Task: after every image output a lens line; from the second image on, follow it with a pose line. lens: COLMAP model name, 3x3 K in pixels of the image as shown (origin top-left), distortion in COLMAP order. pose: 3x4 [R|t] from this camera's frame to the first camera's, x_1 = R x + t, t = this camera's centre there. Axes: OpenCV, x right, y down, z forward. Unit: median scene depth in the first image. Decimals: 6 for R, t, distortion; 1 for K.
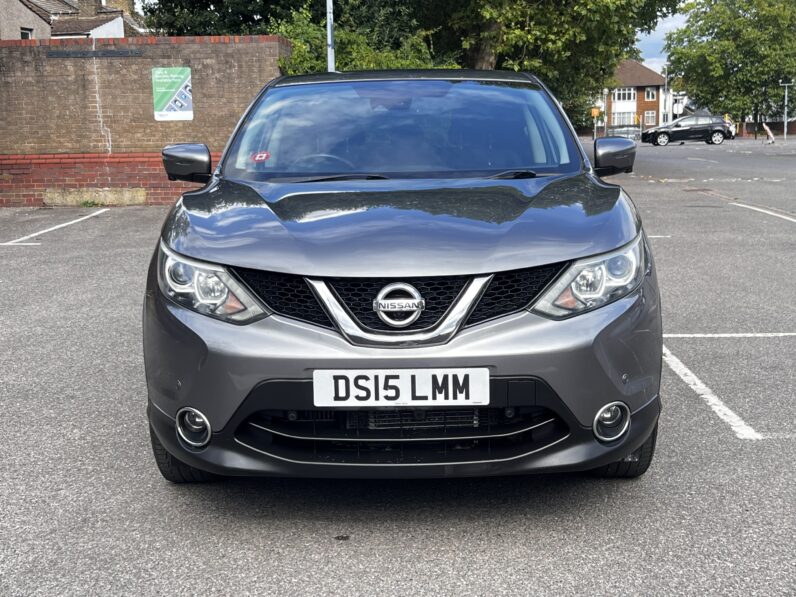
lens RADIAL K [[1118.4, 0, 398.0], [0, 1118.4, 298.5], [0, 0, 1]] dist [-0.007961, 0.003405]
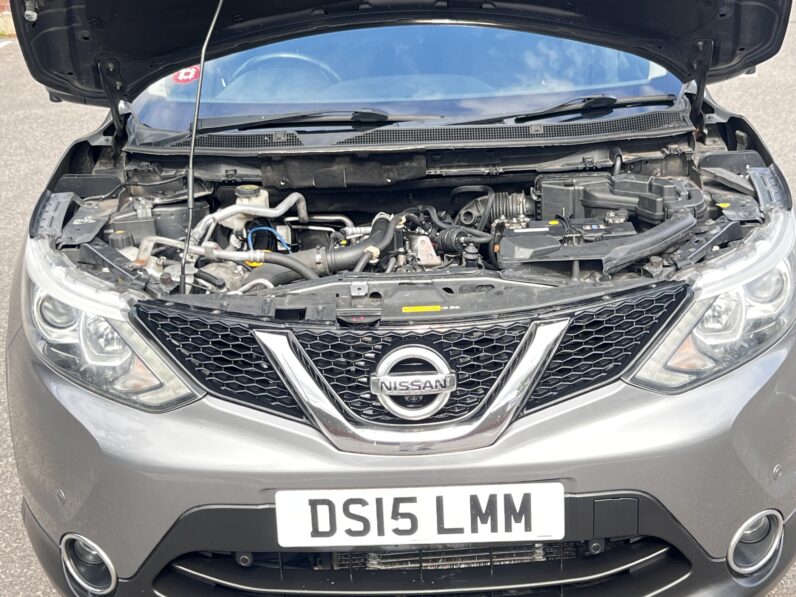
lens RADIAL K [[1335.6, 0, 398.0], [0, 1335.6, 298.5], [0, 0, 1]] dist [0.024323, -0.085568]
pose [[0.999685, -0.024946, 0.002675, -0.008196], [0.024274, 0.988657, 0.148218, -0.146572], [-0.006342, -0.148107, 0.988951, 0.293183]]
